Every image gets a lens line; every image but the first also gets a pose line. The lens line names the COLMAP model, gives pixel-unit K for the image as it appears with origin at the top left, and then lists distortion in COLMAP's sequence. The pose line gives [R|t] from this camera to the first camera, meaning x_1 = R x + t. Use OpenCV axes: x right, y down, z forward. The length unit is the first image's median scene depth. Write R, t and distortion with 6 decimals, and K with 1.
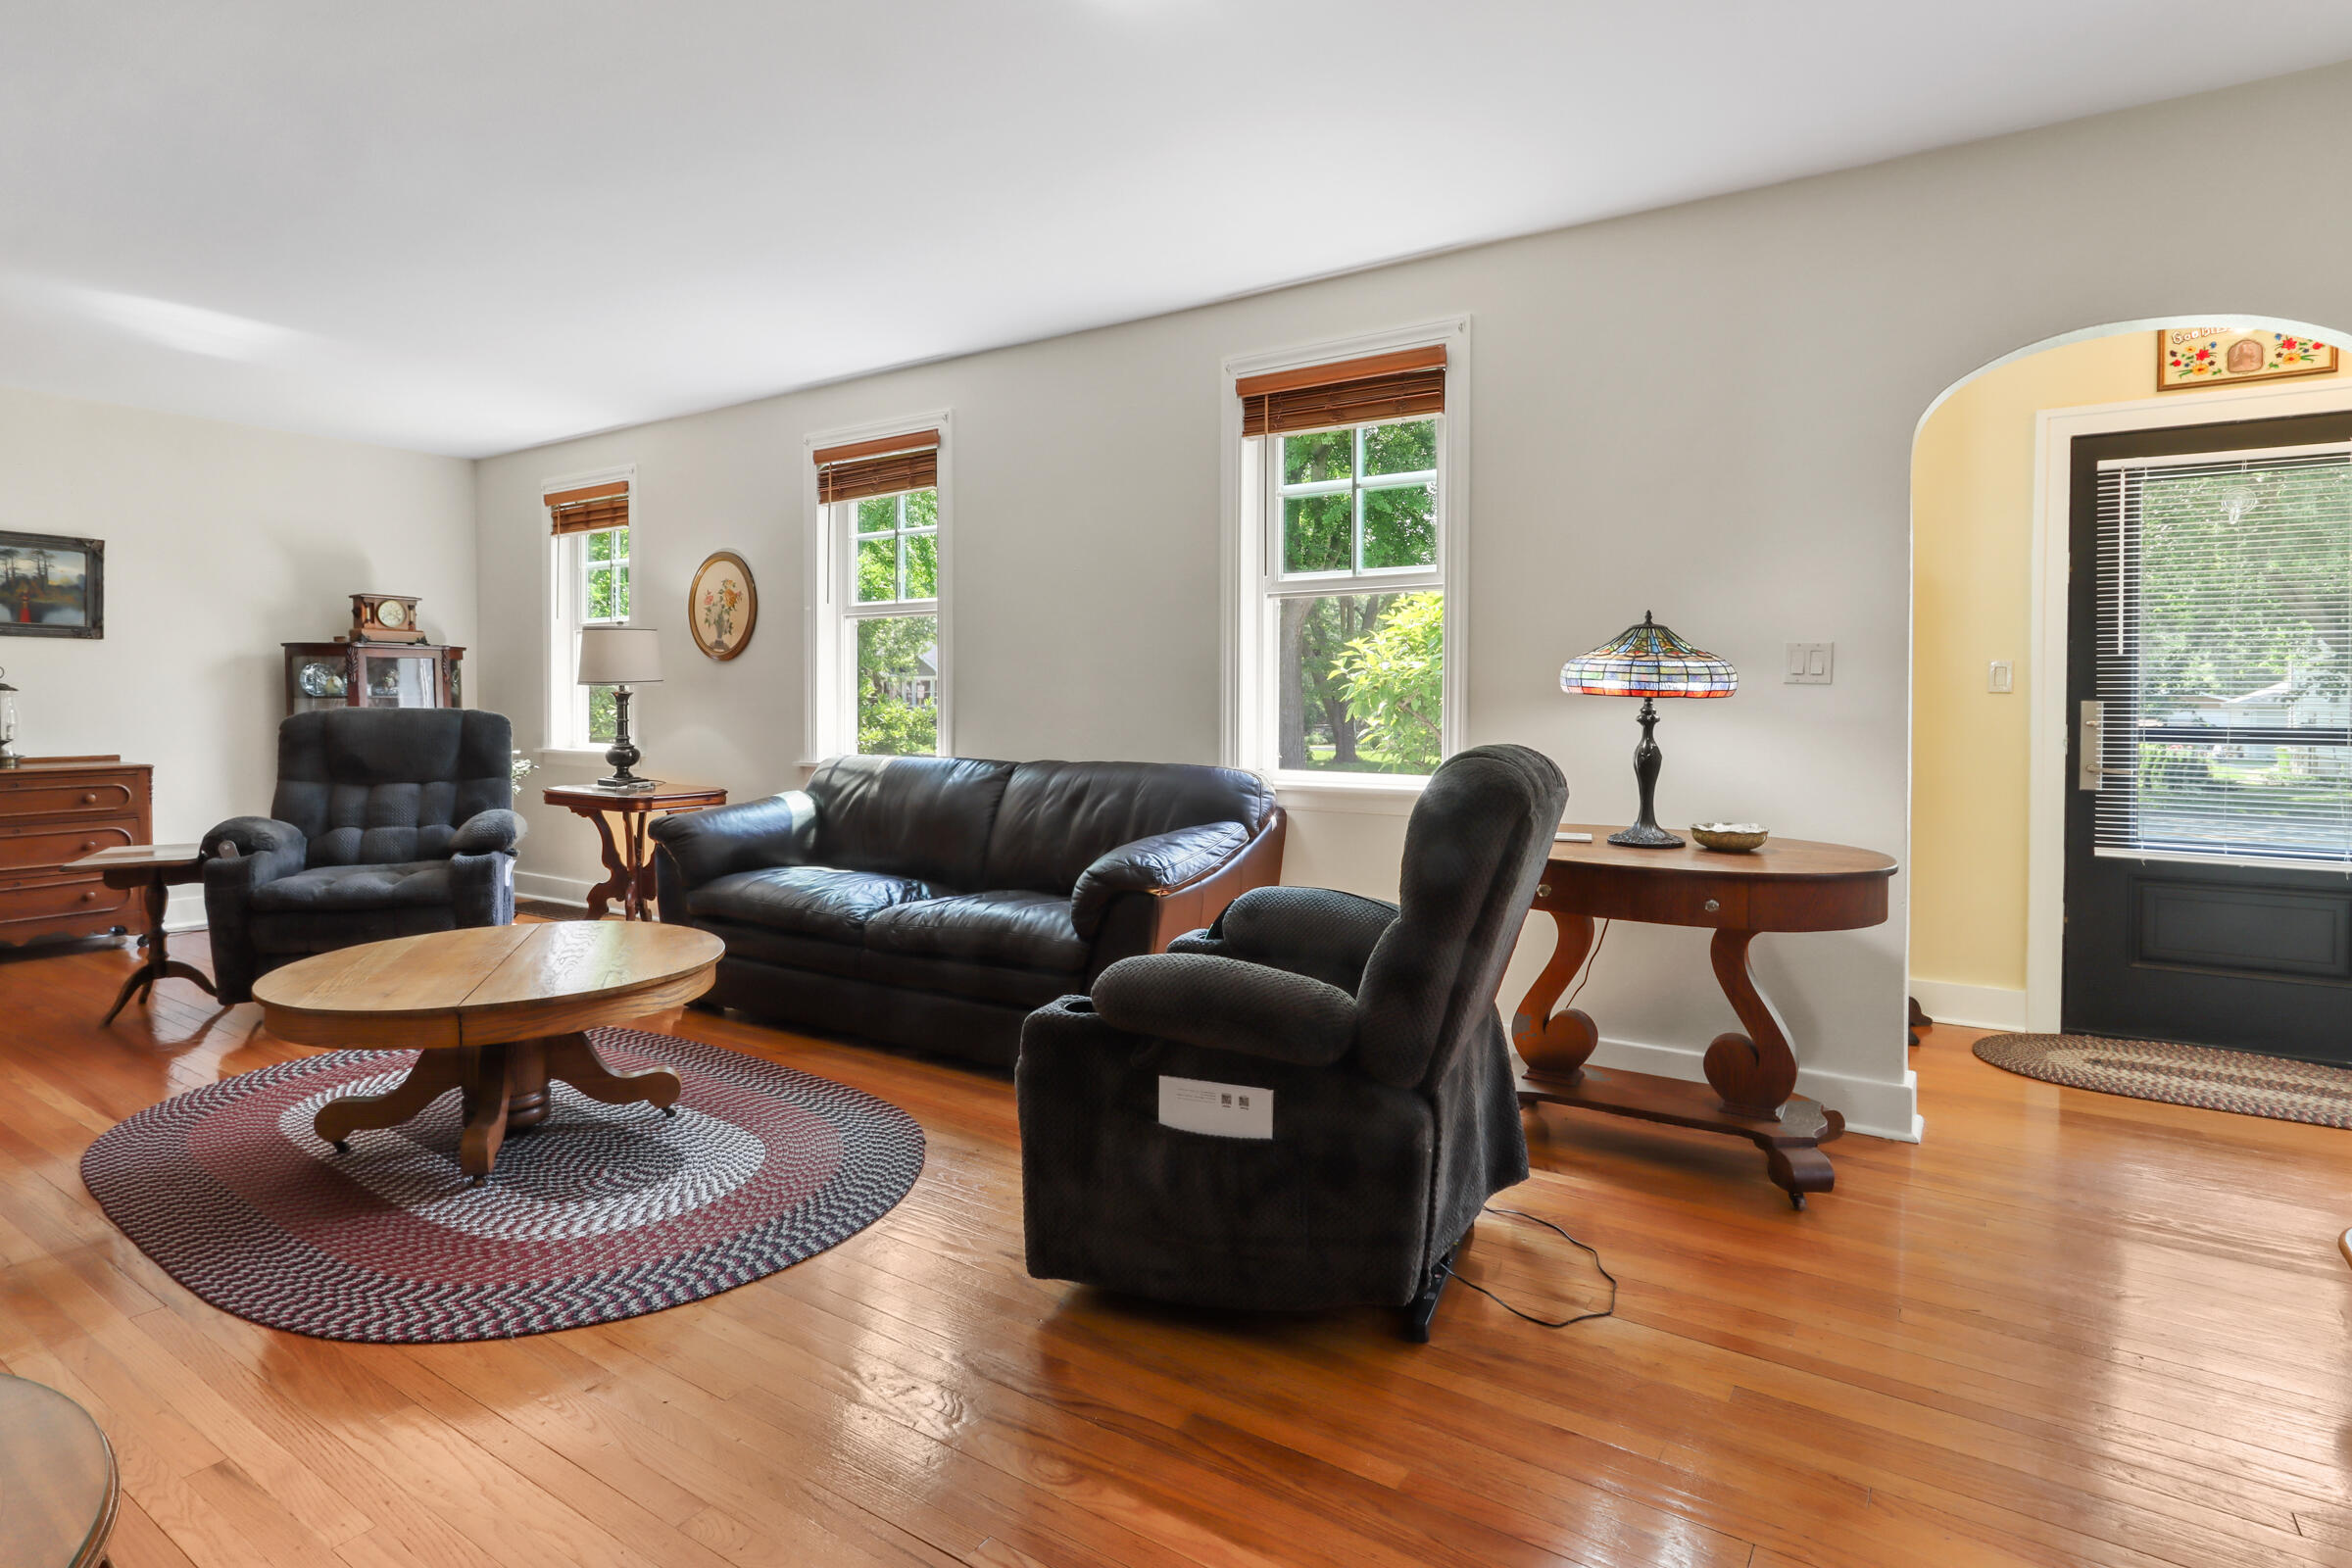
lens RADIAL K [[1181.5, 0, 1186.6], [0, 1181.5, 677.0], [0, 0, 1]] dist [-0.000300, -0.000344]
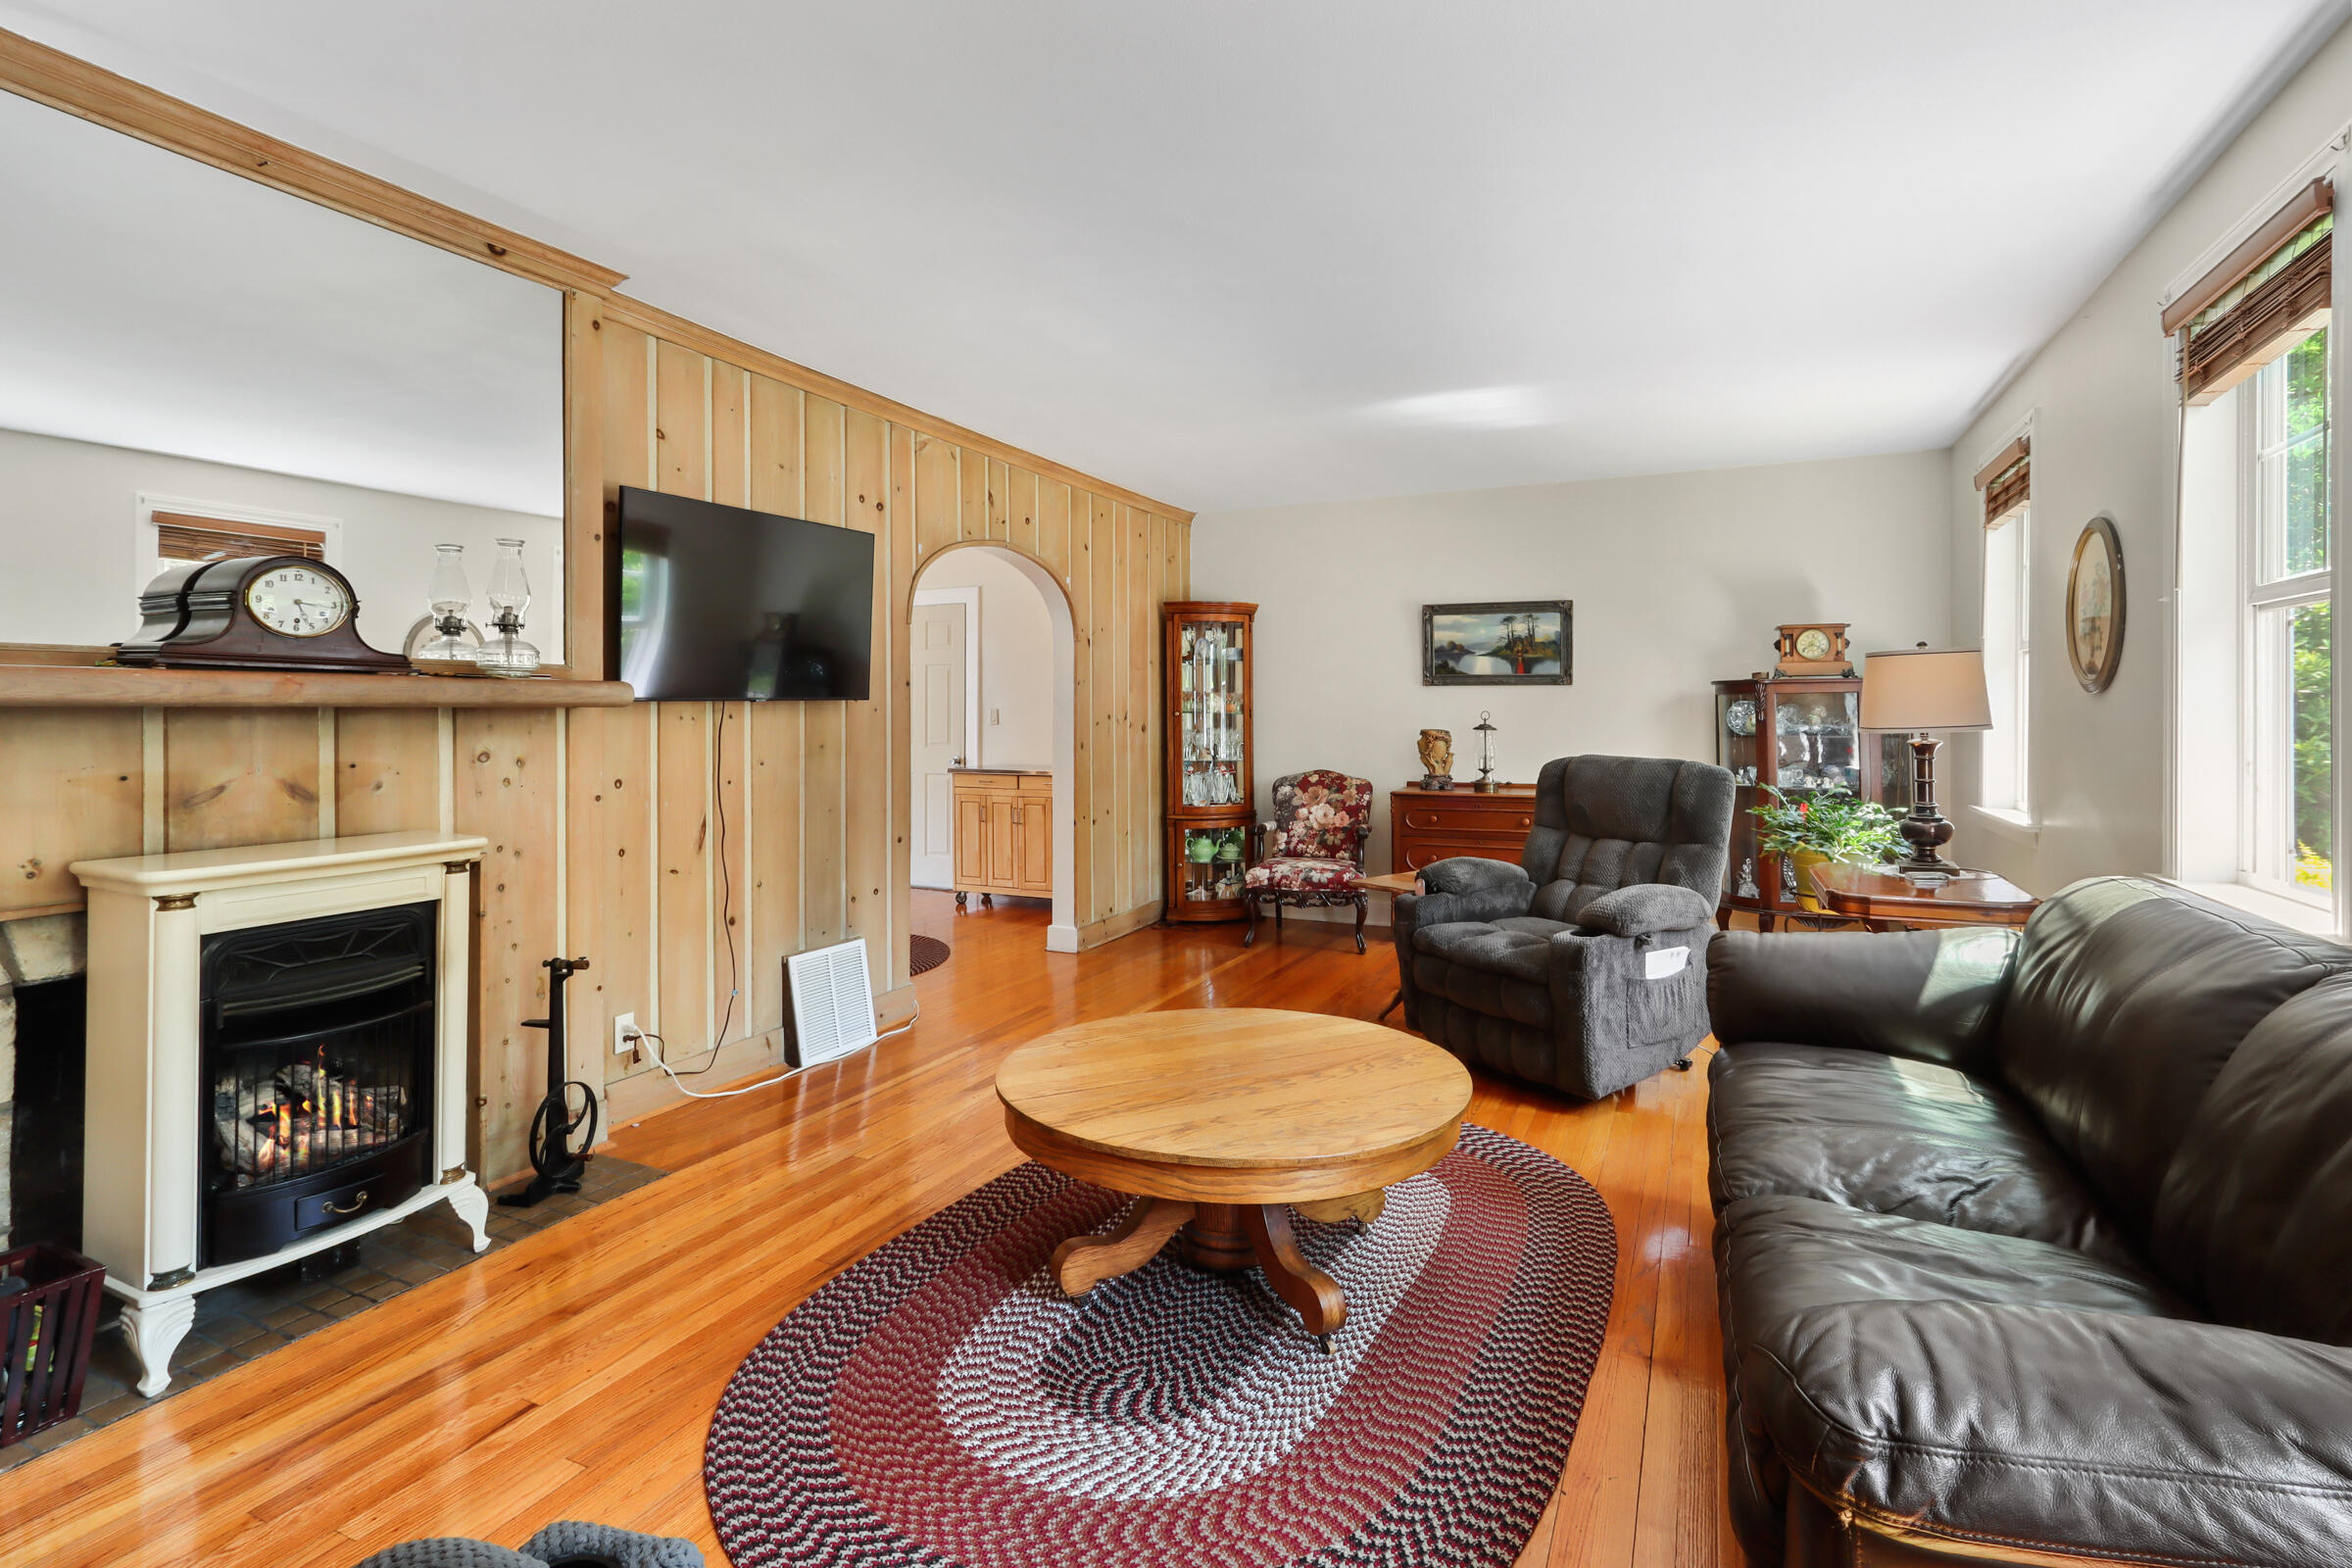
lens RADIAL K [[1137.1, 0, 1175.5], [0, 1137.1, 704.2], [0, 0, 1]] dist [0.000458, 0.000728]
pose [[0.138858, -0.007152, -0.990286, 0.176308], [0.019829, 0.999794, -0.004440, -0.019642], [0.990114, -0.019019, 0.138971, 0.575565]]
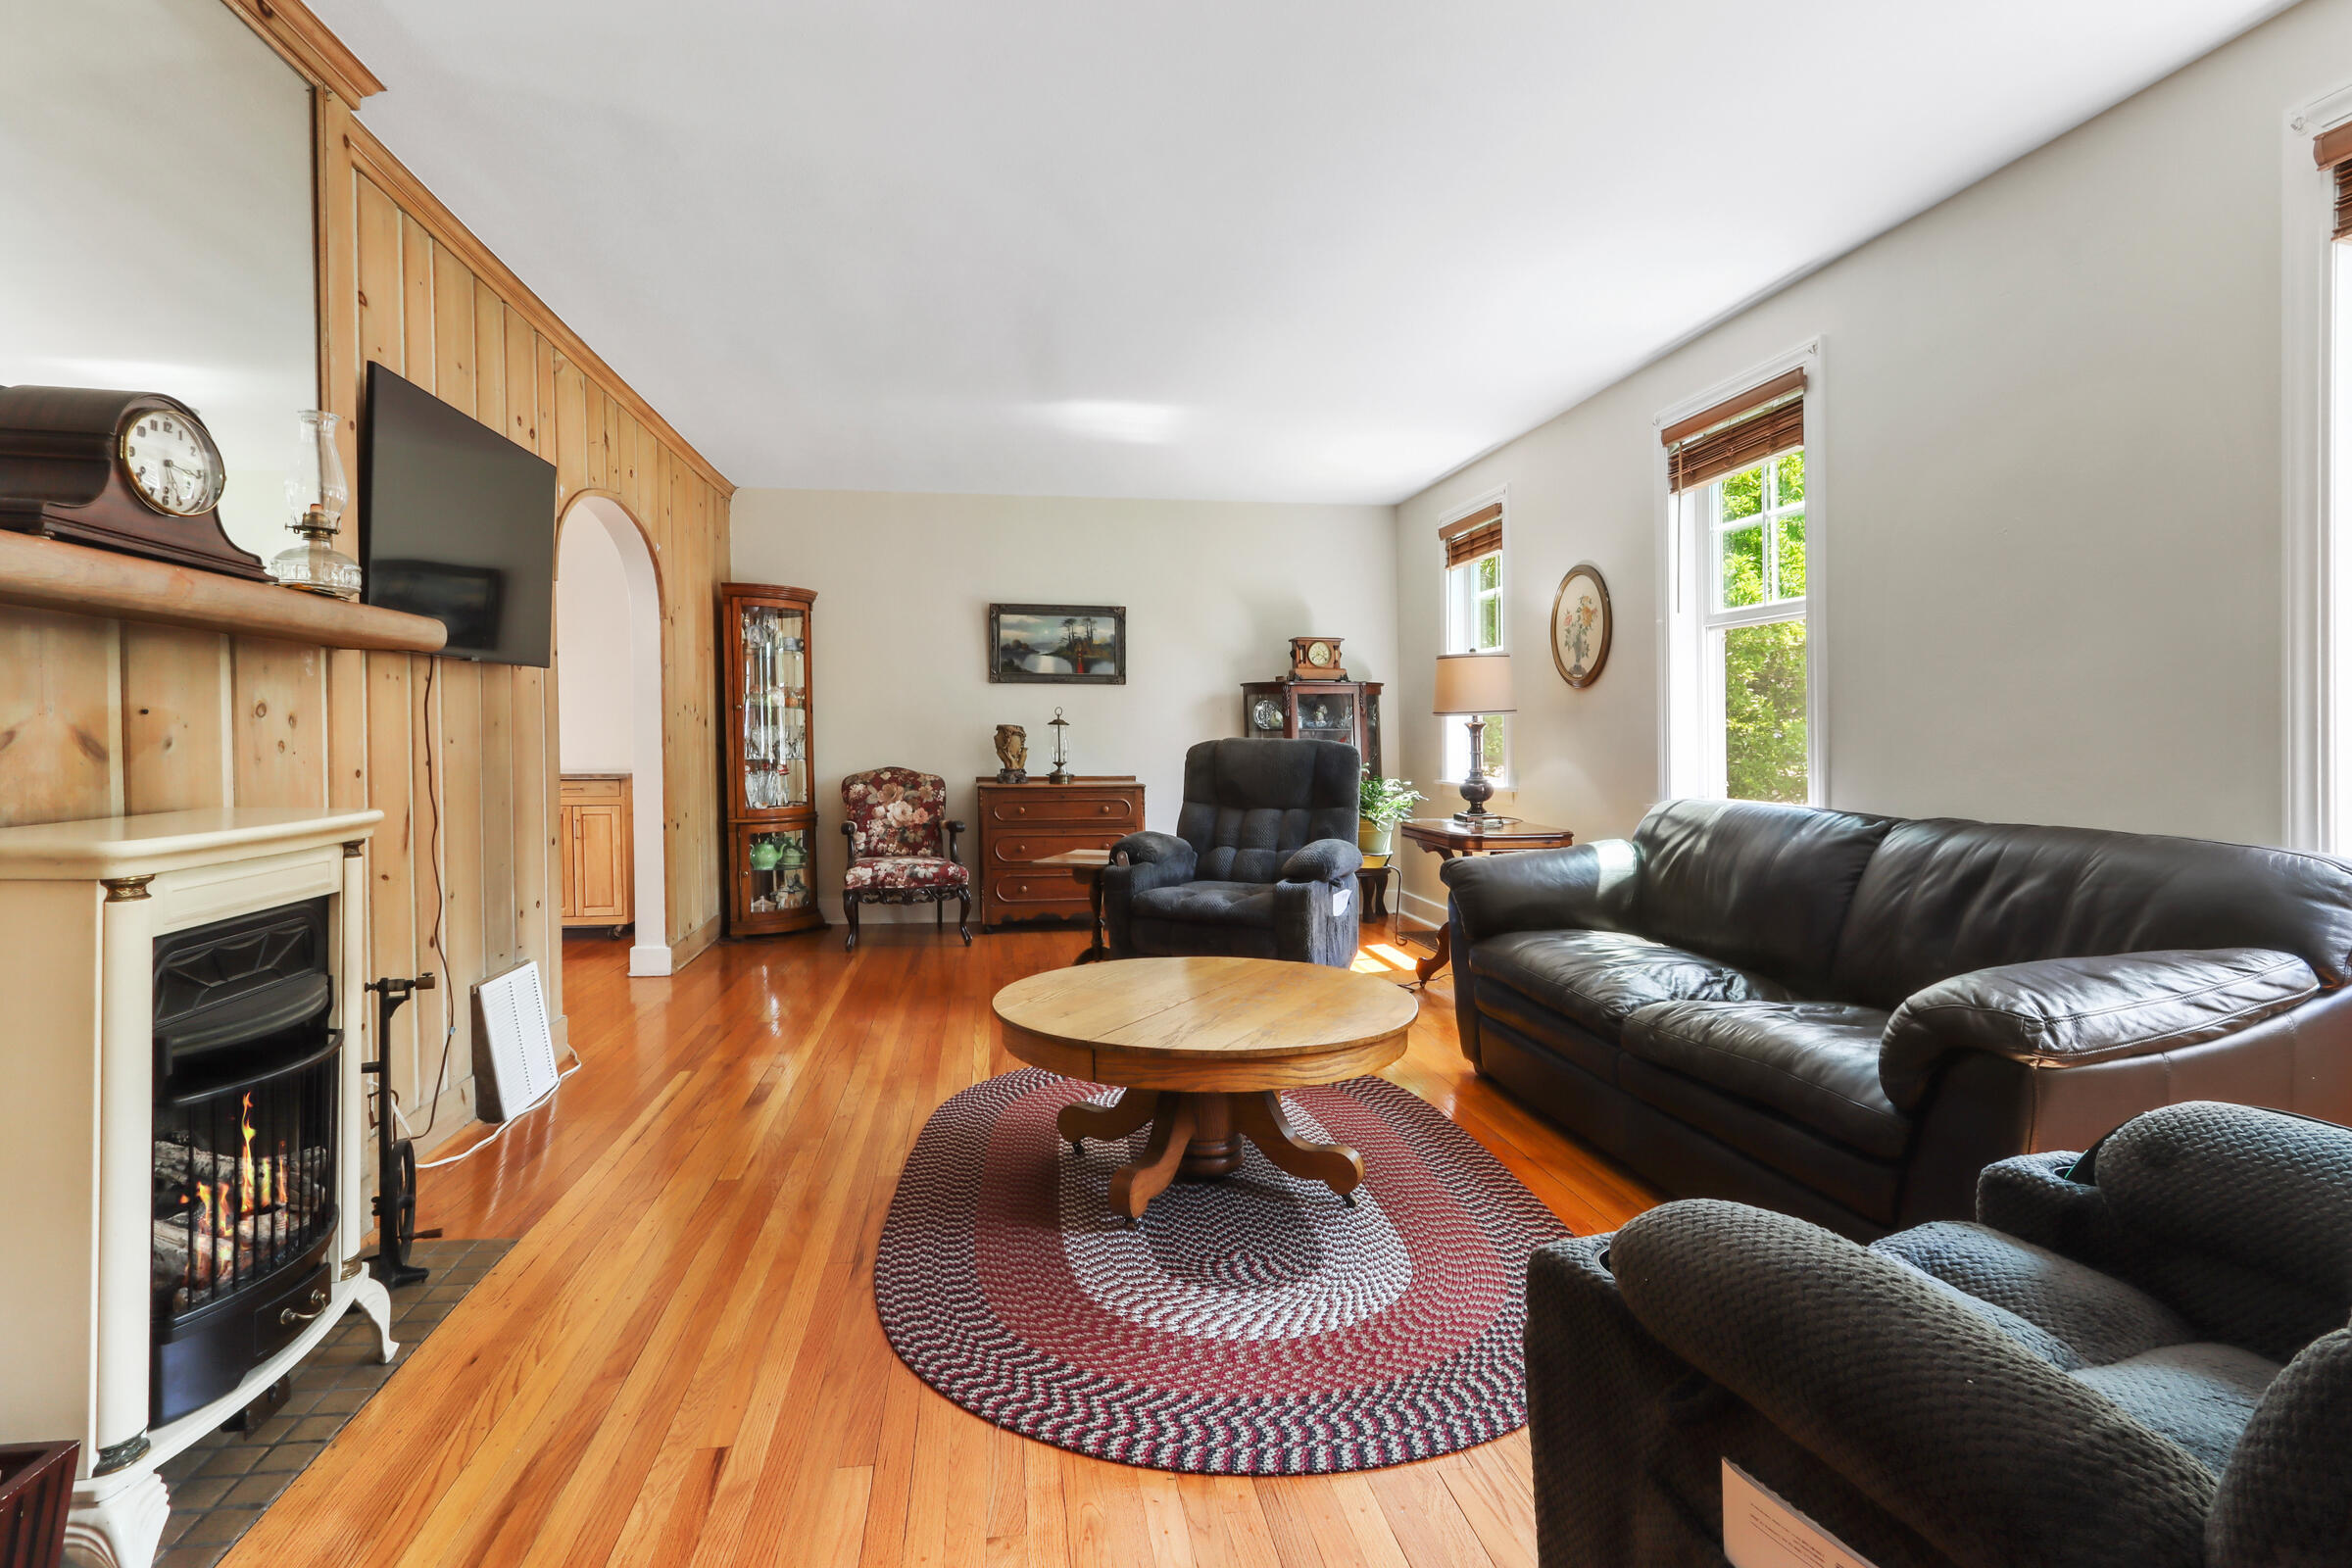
lens RADIAL K [[1195.0, 0, 1177.0], [0, 1195.0, 720.9], [0, 0, 1]] dist [0.000174, 0.001802]
pose [[0.669965, -0.008419, -0.742345, 0.093759], [0.013317, 0.999911, 0.000678, 0.008870], [0.742273, -0.010340, 0.670018, 0.225412]]
